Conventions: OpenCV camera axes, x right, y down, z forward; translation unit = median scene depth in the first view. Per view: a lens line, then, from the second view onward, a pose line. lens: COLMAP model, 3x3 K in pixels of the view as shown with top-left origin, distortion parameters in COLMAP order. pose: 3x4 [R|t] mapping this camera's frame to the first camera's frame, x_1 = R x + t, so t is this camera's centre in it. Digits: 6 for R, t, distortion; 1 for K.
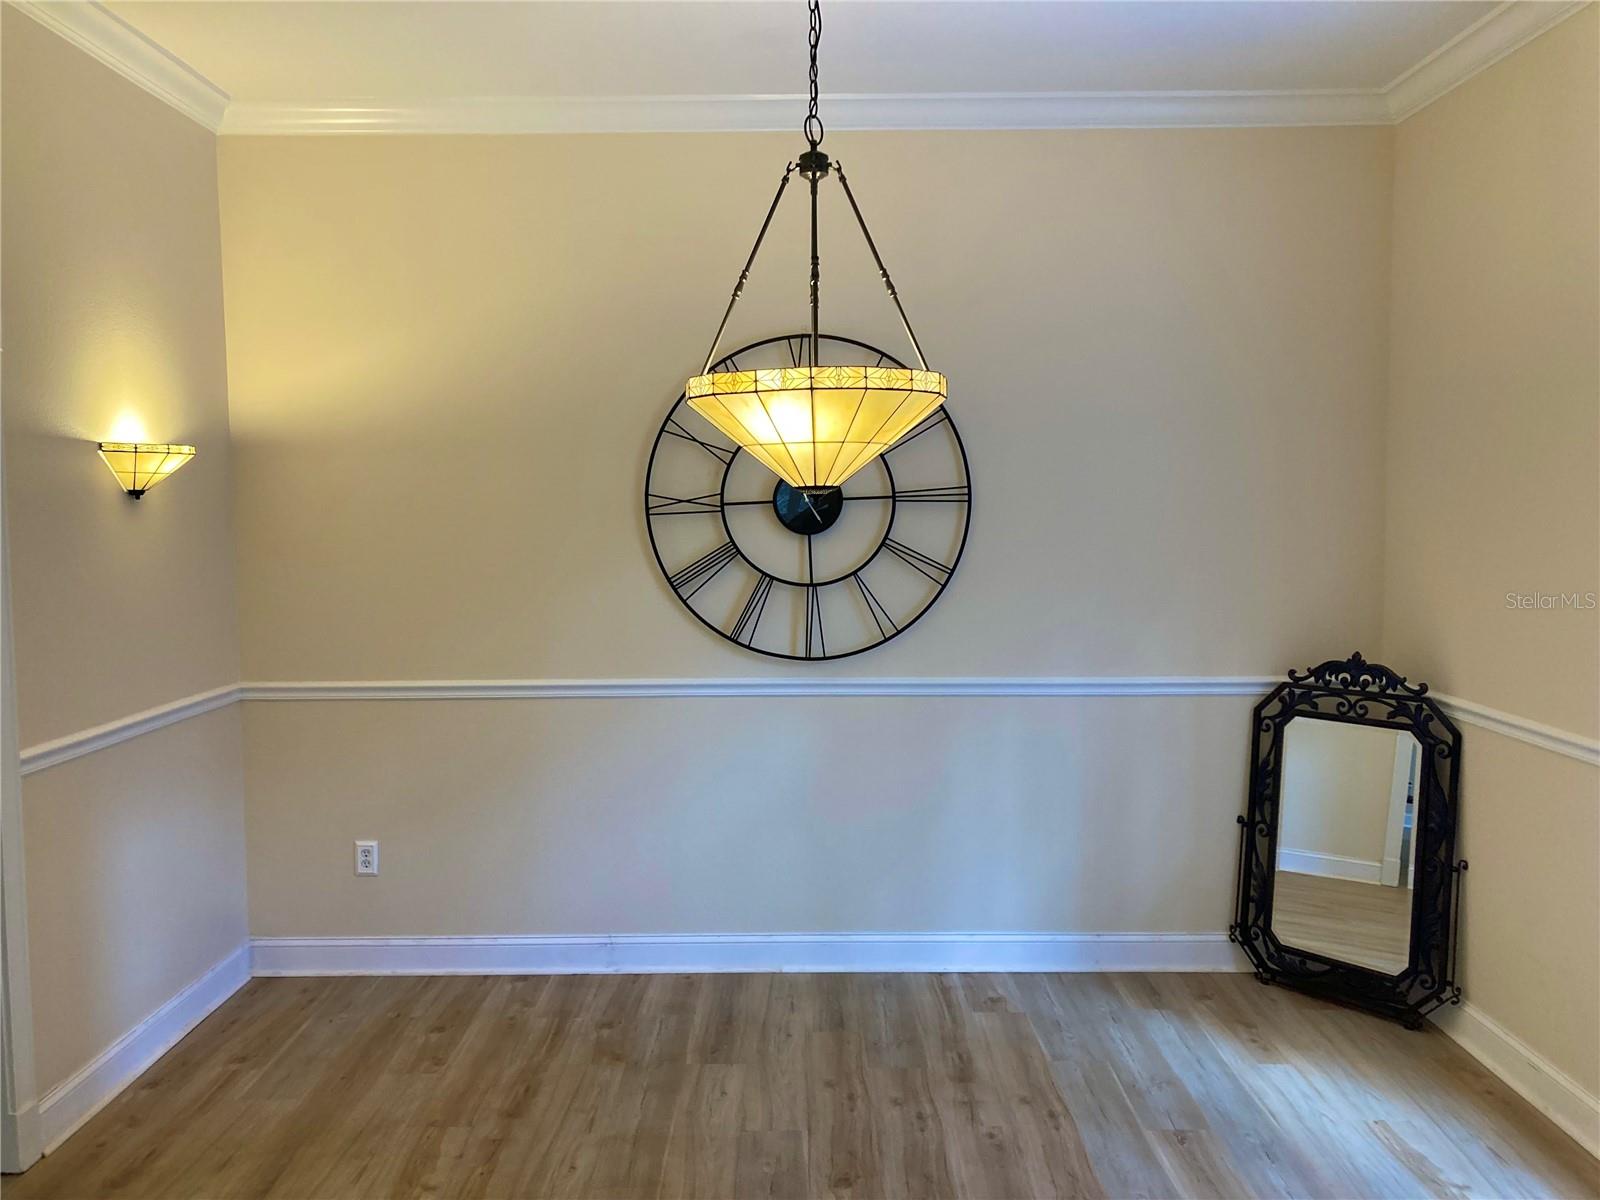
lens RADIAL K [[1333.3, 0, 799.2], [0, 1333.3, 568.0], [0, 0, 1]] dist [0.016936, 0.000900]
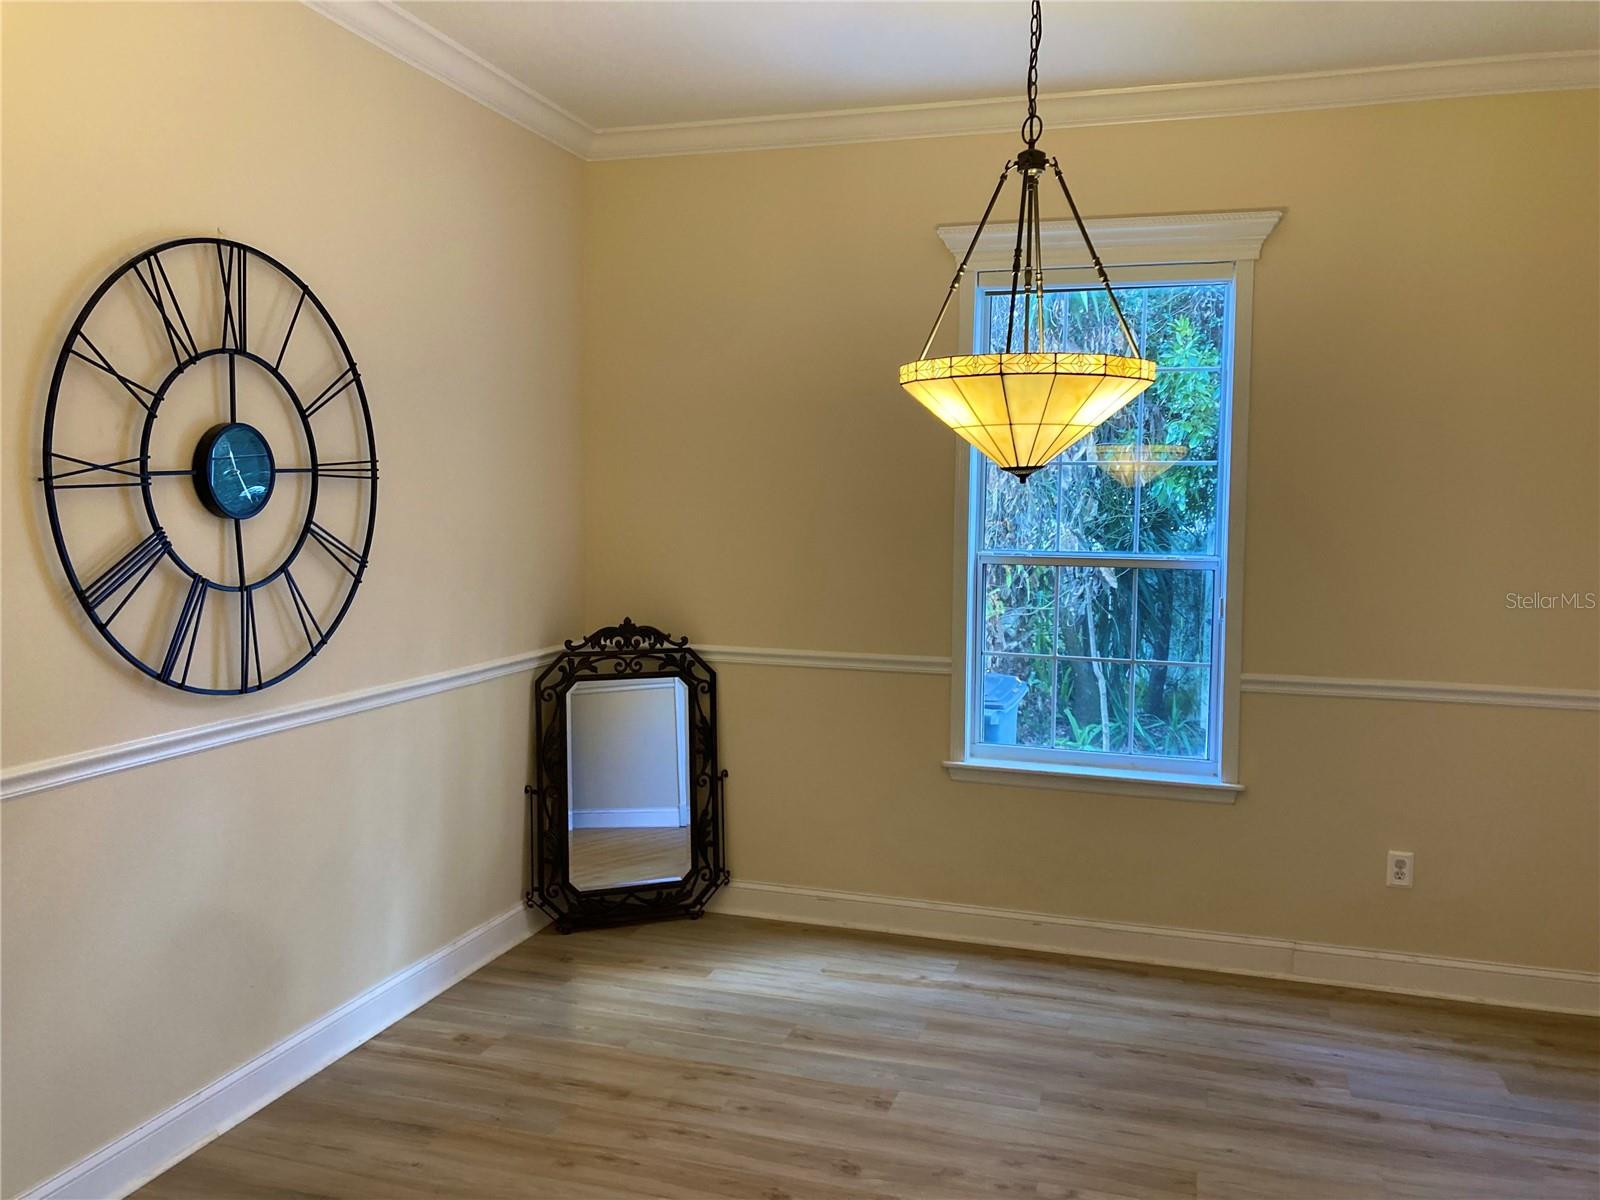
lens RADIAL K [[1307.2, 0, 797.2], [0, 1307.2, 580.2], [0, 0, 1]] dist [0.032541, -0.024283]
pose [[0.298956, -0.051370, 0.952883, -0.598323], [0.036744, 0.998429, 0.042298, -0.011097], [-0.953559, 0.022367, 0.300374, 0.508829]]
